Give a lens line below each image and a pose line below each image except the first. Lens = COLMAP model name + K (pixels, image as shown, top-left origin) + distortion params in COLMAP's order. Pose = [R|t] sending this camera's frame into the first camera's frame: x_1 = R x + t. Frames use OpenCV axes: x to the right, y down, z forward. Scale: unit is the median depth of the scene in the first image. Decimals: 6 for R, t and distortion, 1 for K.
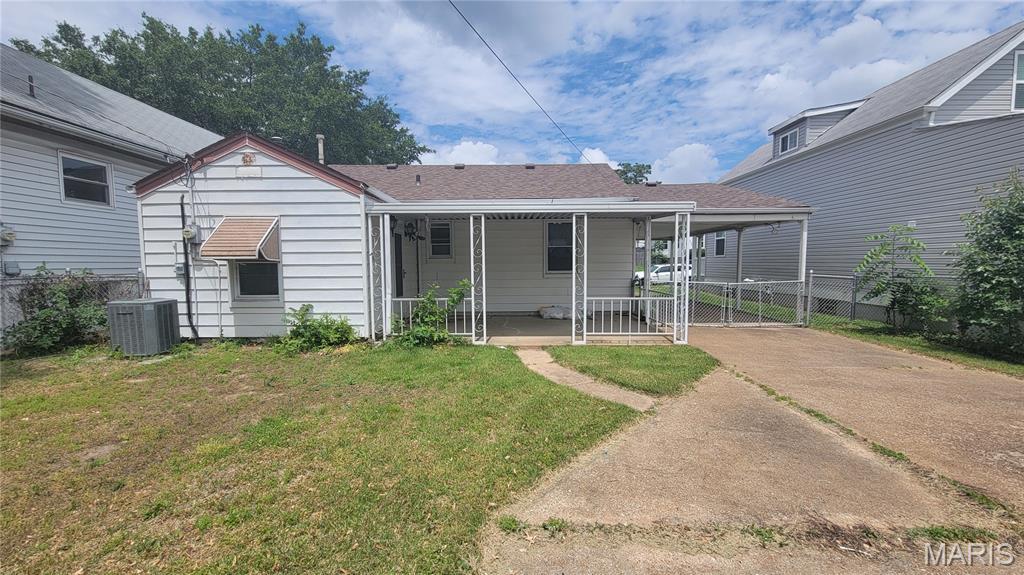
lens RADIAL K [[424.4, 0, 512.0], [0, 424.4, 287.5], [0, 0, 1]] dist [-0.000036, -0.000012]
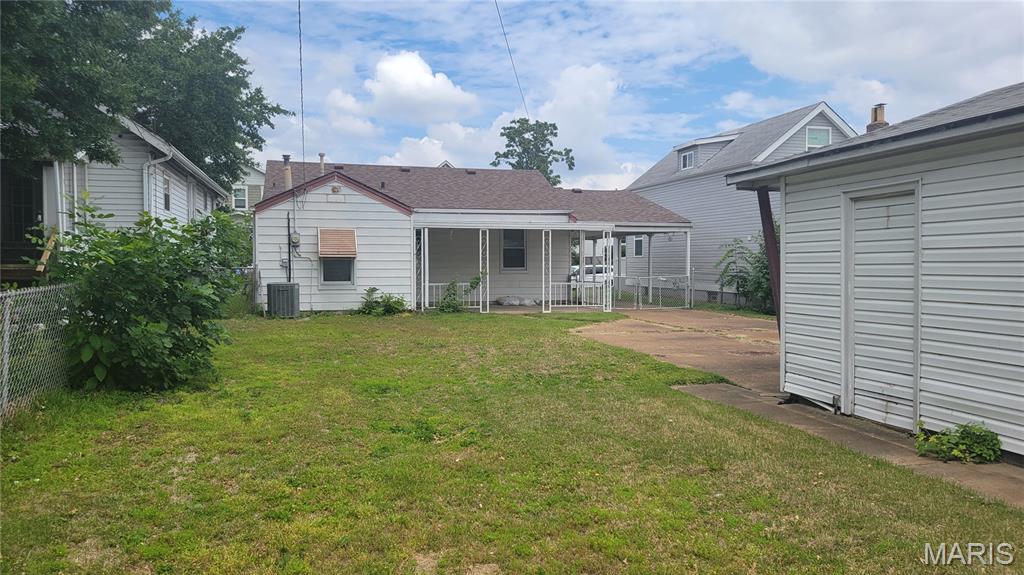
lens RADIAL K [[744.8, 0, 512.0], [0, 744.8, 287.5], [0, 0, 1]] dist [-0.001133, -0.000112]
pose [[0.964361, -0.001583, 0.264587, -0.700195], [0.008461, 0.999655, -0.024859, 0.108675], [-0.264456, 0.026212, 0.964041, -1.637941]]
